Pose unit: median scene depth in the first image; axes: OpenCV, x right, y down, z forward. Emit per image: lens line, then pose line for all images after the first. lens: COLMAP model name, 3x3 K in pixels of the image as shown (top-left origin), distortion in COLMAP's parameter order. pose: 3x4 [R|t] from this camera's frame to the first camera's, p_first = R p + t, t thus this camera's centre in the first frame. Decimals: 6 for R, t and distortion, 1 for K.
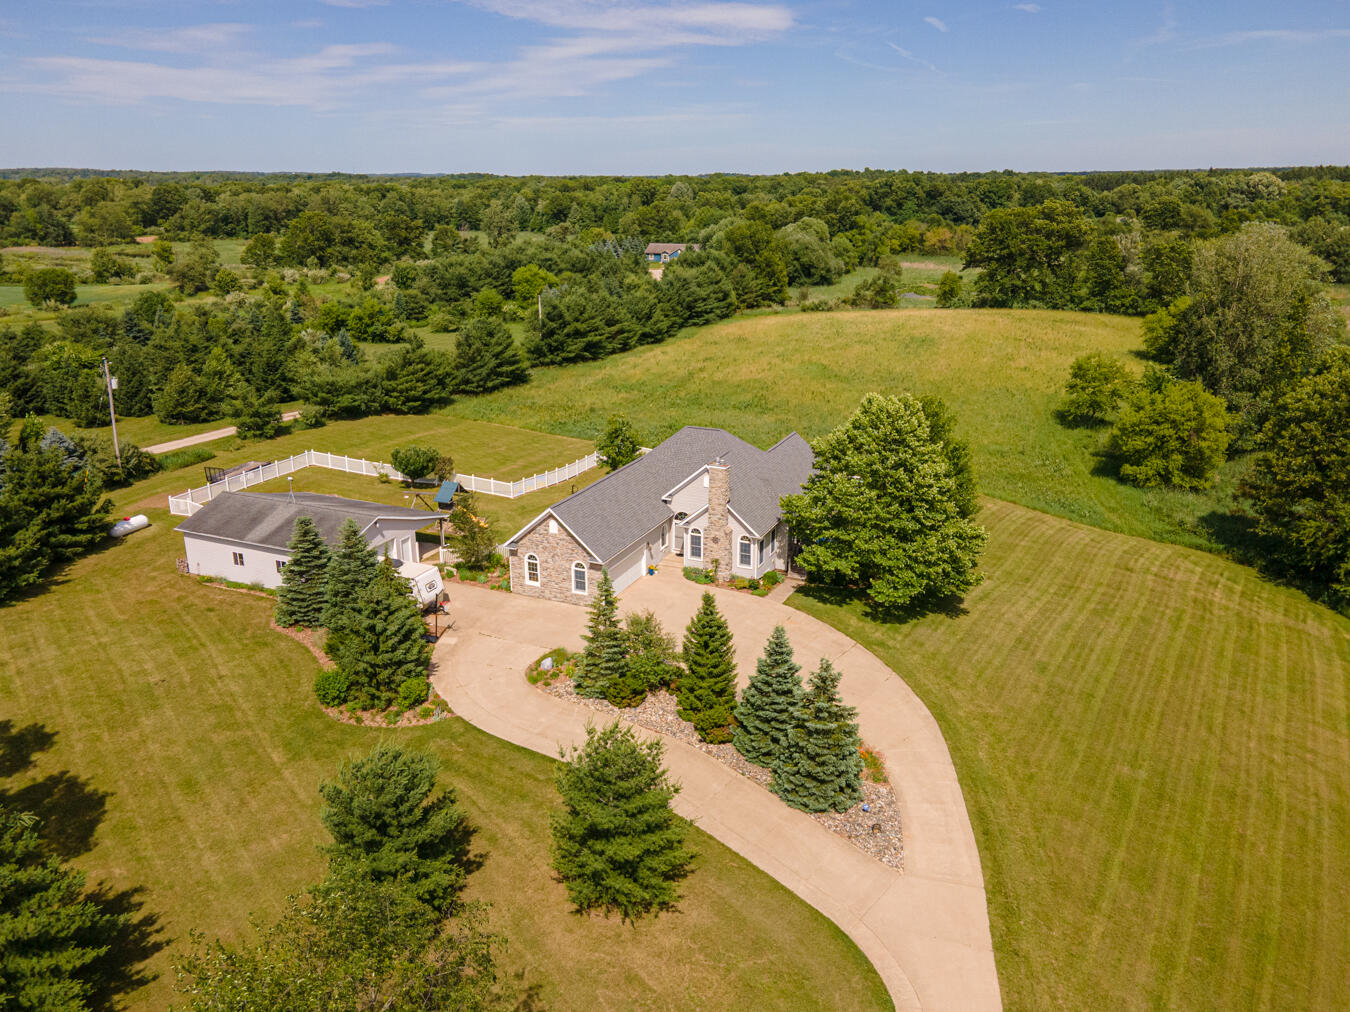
lens RADIAL K [[993.5, 0, 658.5], [0, 993.5, 512.1], [0, 0, 1]] dist [0.009297, 0.069993]
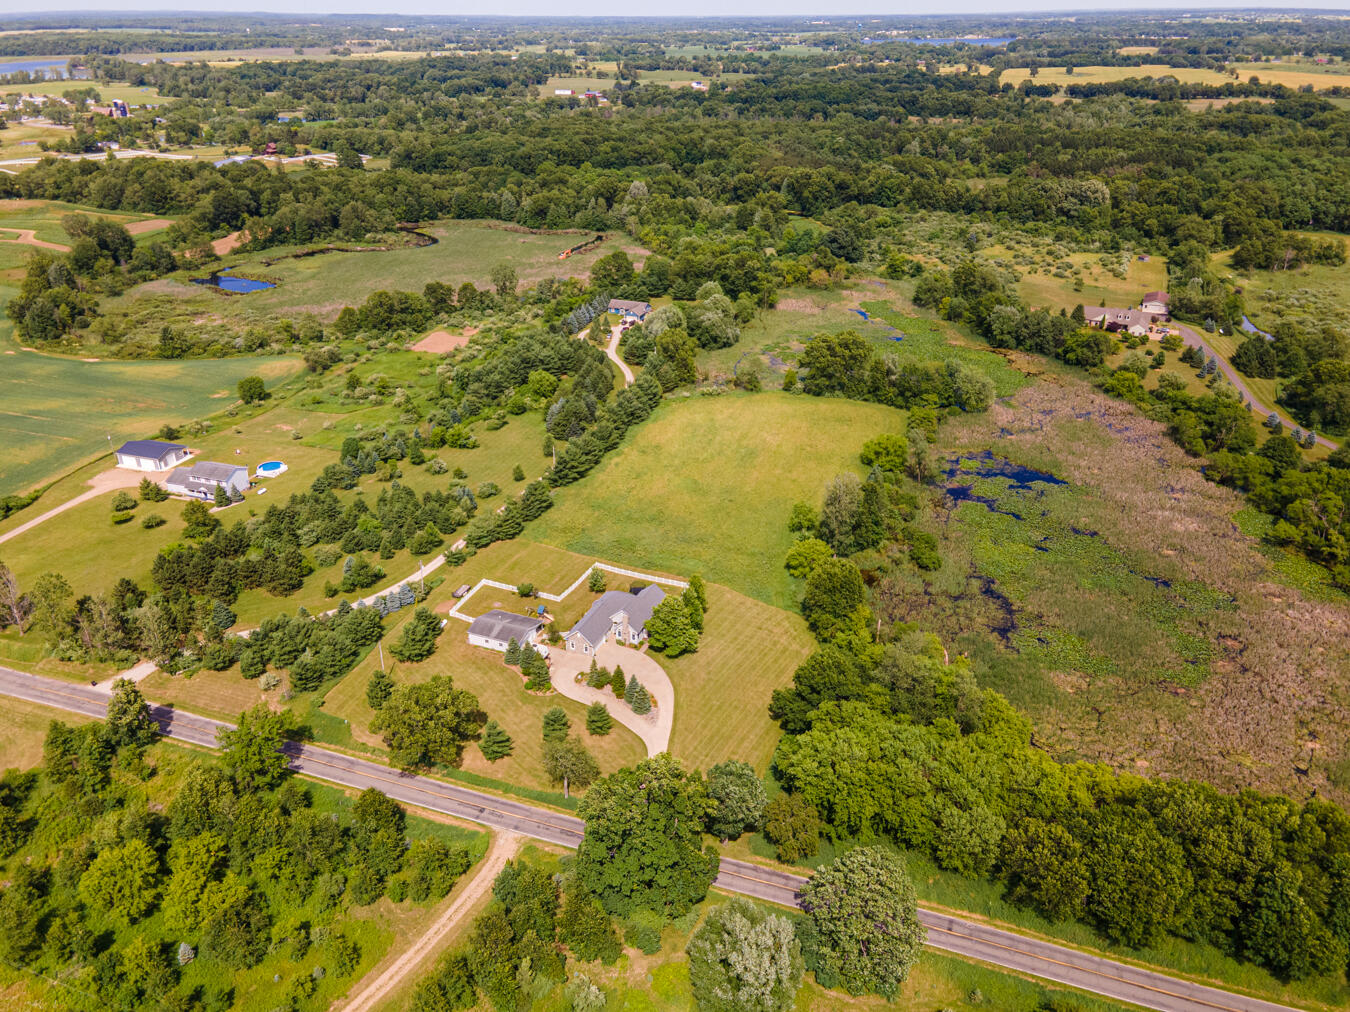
lens RADIAL K [[993.5, 0, 658.5], [0, 993.5, 512.1], [0, 0, 1]] dist [0.009297, 0.069993]
pose [[0.999564, -0.009720, 0.027890, 0.078419], [0.005429, 0.988675, 0.149975, -0.862438], [-0.029032, -0.149758, 0.988296, -2.237760]]
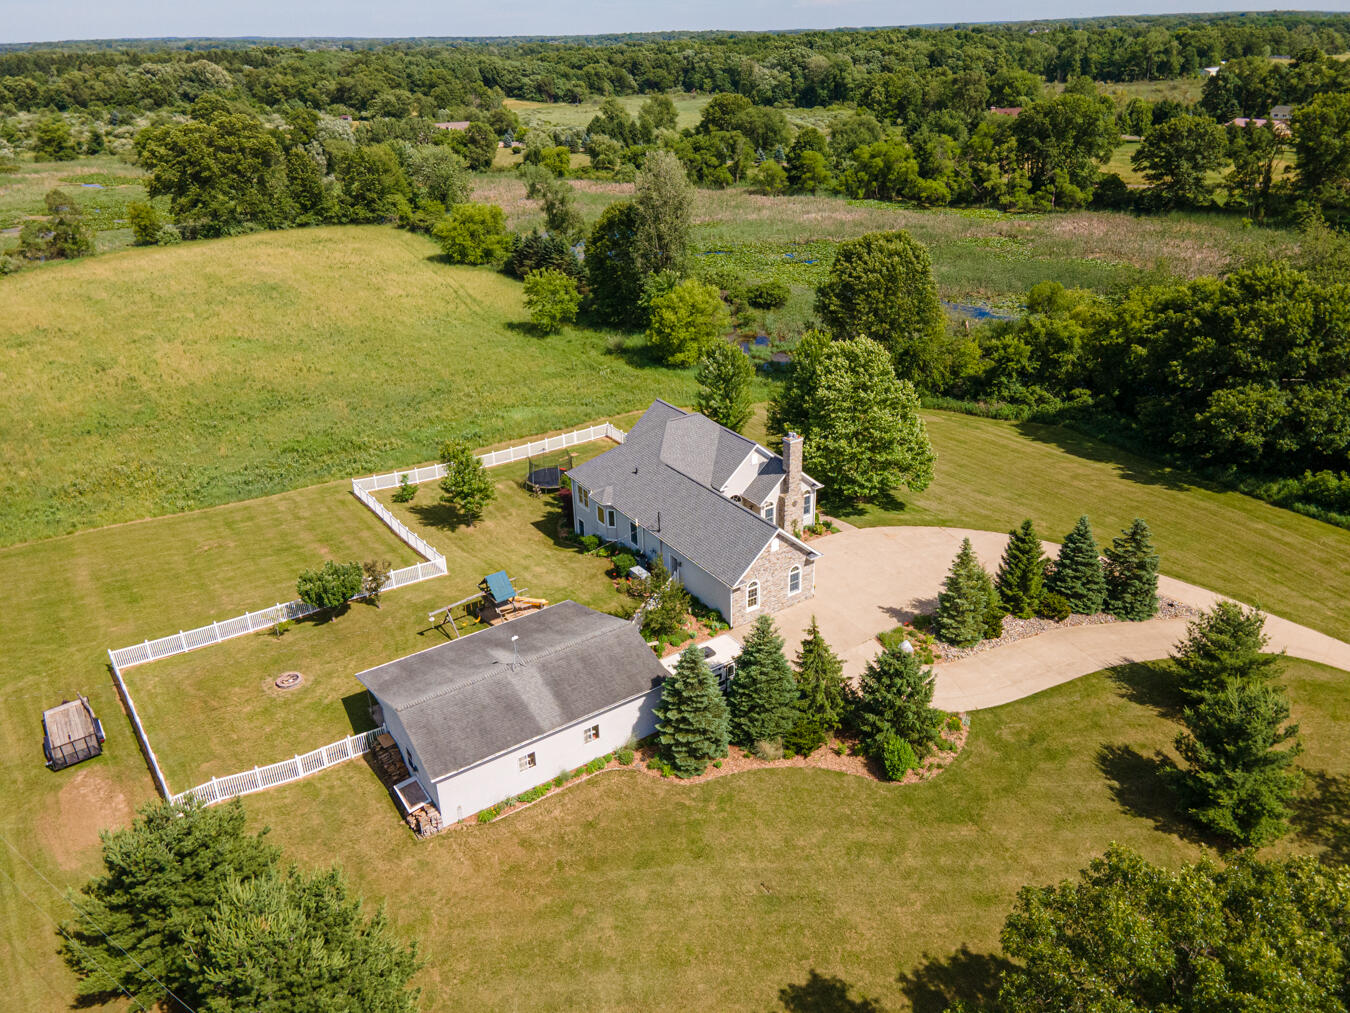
lens RADIAL K [[993.5, 0, 658.5], [0, 993.5, 512.6], [0, 0, 1]] dist [0.009297, 0.069993]
pose [[0.530315, -0.368420, 0.763566, -0.822960], [0.283310, 0.925878, 0.249970, -0.268526], [-0.799063, 0.083762, 0.595384, 0.436932]]
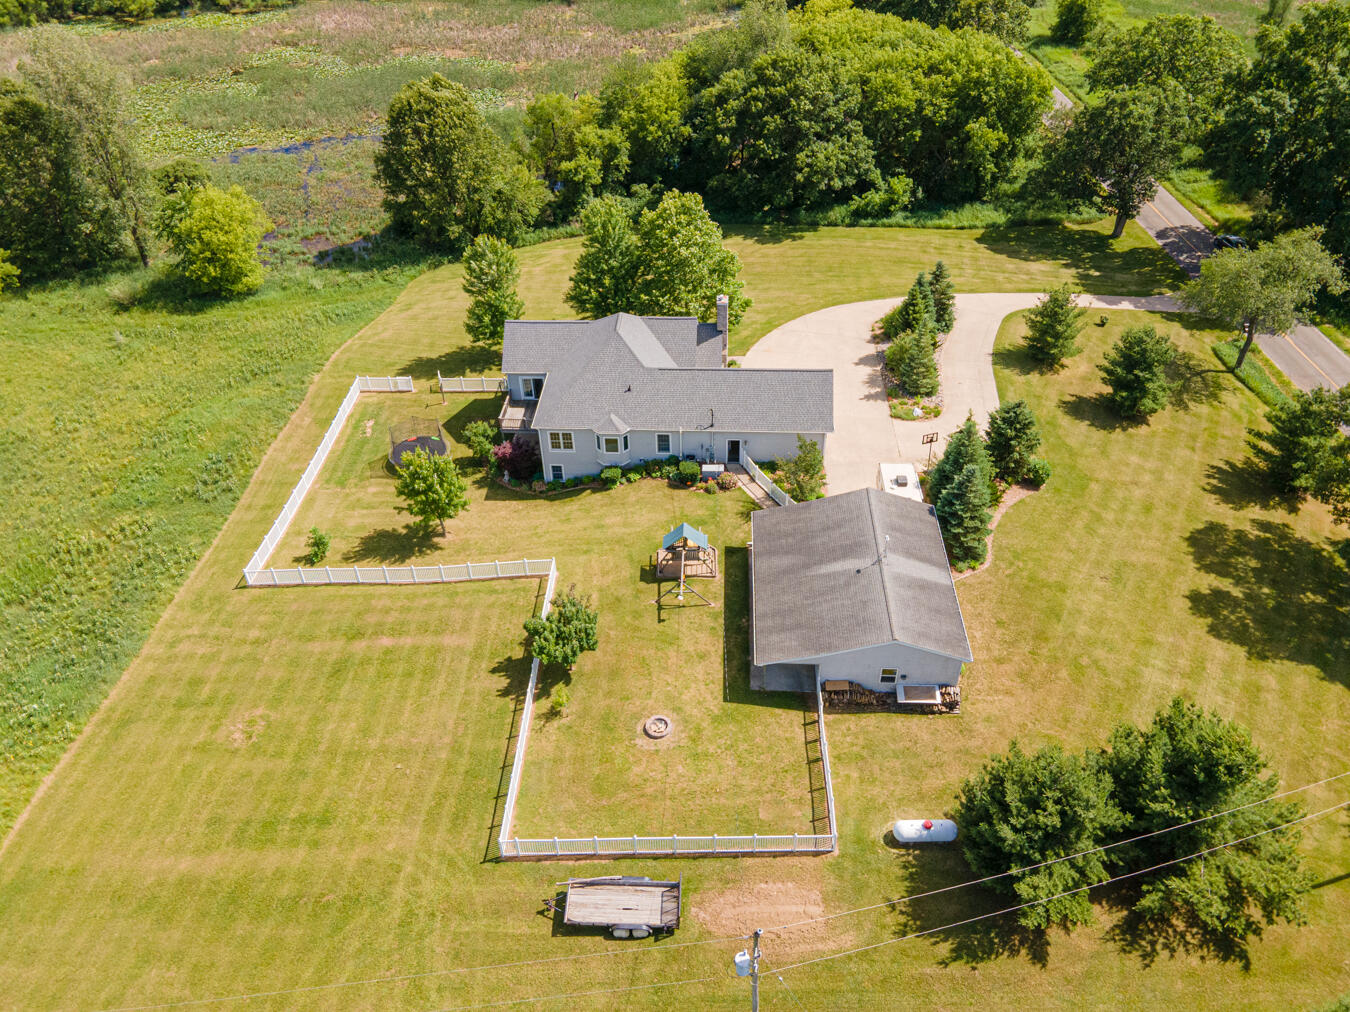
lens RADIAL K [[993.5, 0, 658.5], [0, 993.5, 512.1], [0, 0, 1]] dist [0.009297, 0.069993]
pose [[-0.354820, -0.567369, 0.743098, -0.886155], [0.328472, 0.668495, 0.667249, -0.635446], [-0.875334, 0.480840, -0.050831, 1.116031]]
